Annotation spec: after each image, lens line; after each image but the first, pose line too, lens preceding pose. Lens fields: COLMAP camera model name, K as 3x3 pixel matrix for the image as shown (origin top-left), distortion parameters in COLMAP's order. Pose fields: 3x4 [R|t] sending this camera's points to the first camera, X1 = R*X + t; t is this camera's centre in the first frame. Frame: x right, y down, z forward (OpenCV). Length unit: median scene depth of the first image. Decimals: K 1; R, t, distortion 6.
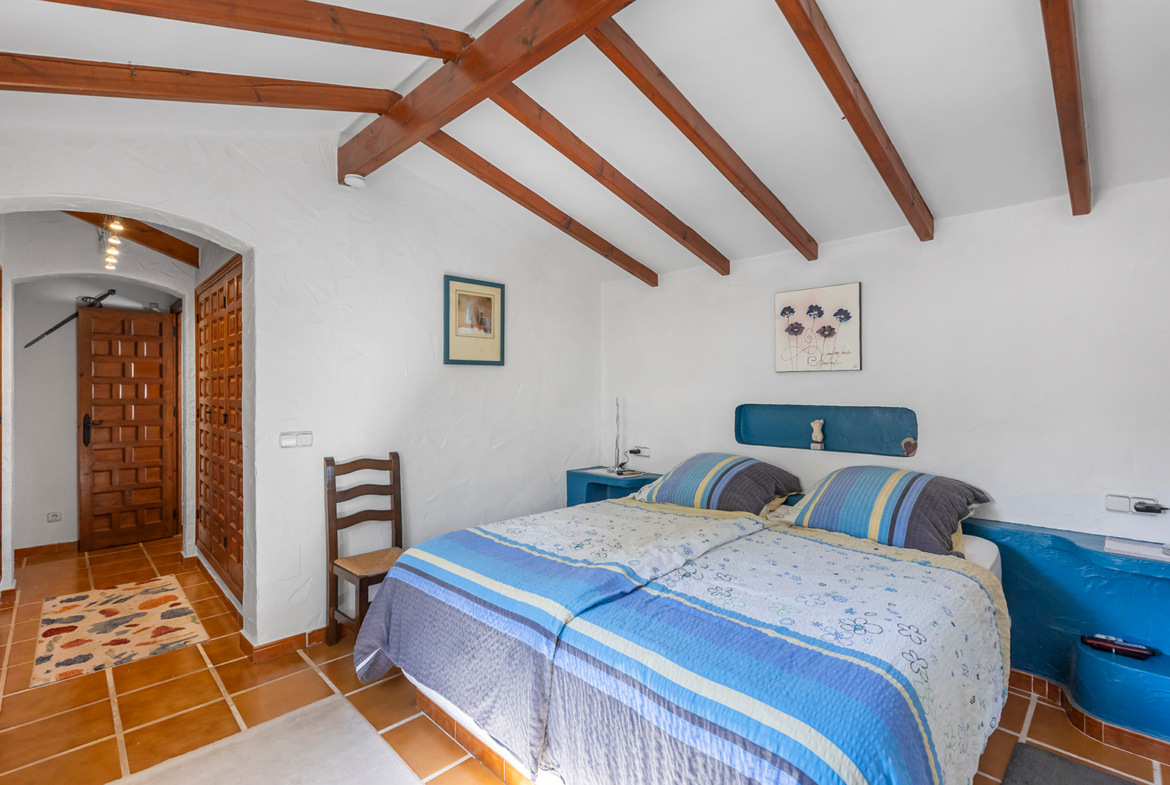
lens RADIAL K [[534.6, 0, 588.8], [0, 534.6, 387.0], [0, 0, 1]] dist [0.001628, 0.000300]
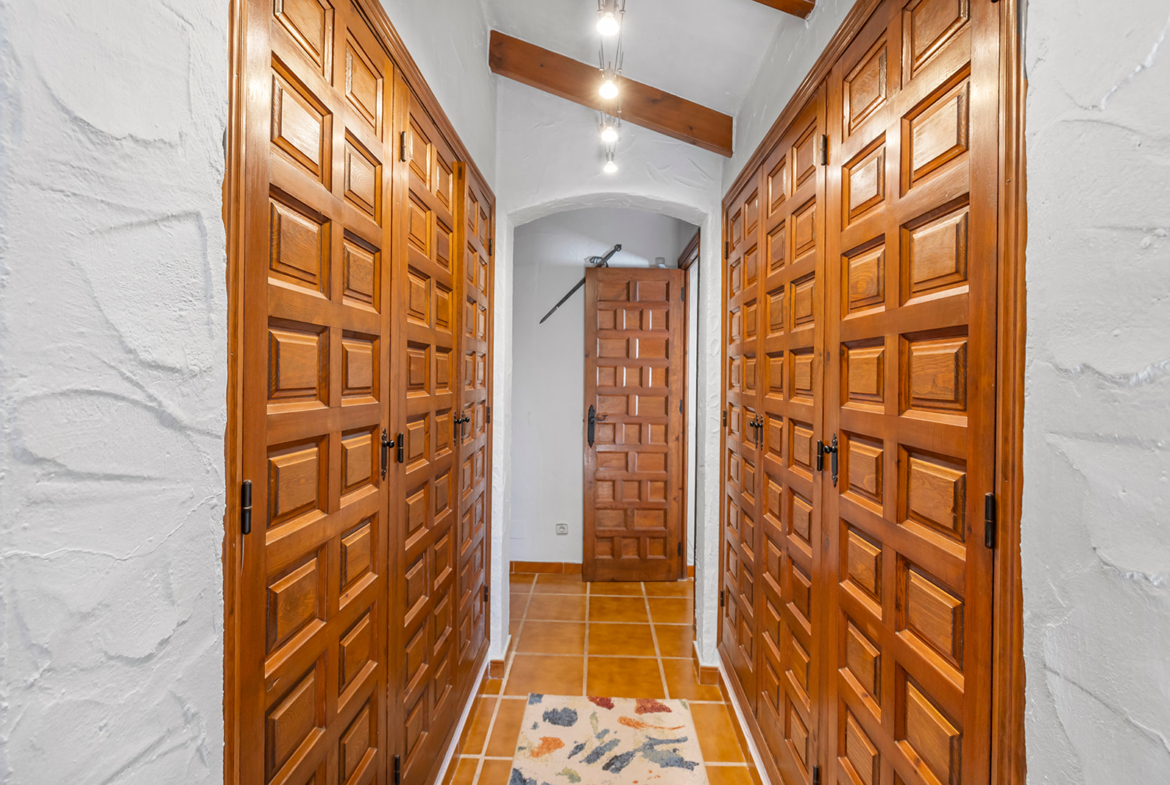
lens RADIAL K [[534.6, 0, 585.7], [0, 534.6, 379.7], [0, 0, 1]] dist [0.001628, 0.000300]
pose [[0.694969, 0.019756, -0.718768, -0.362880], [-0.010947, 0.999797, 0.016896, 0.000053], [0.718956, -0.003874, 0.695045, 0.427243]]
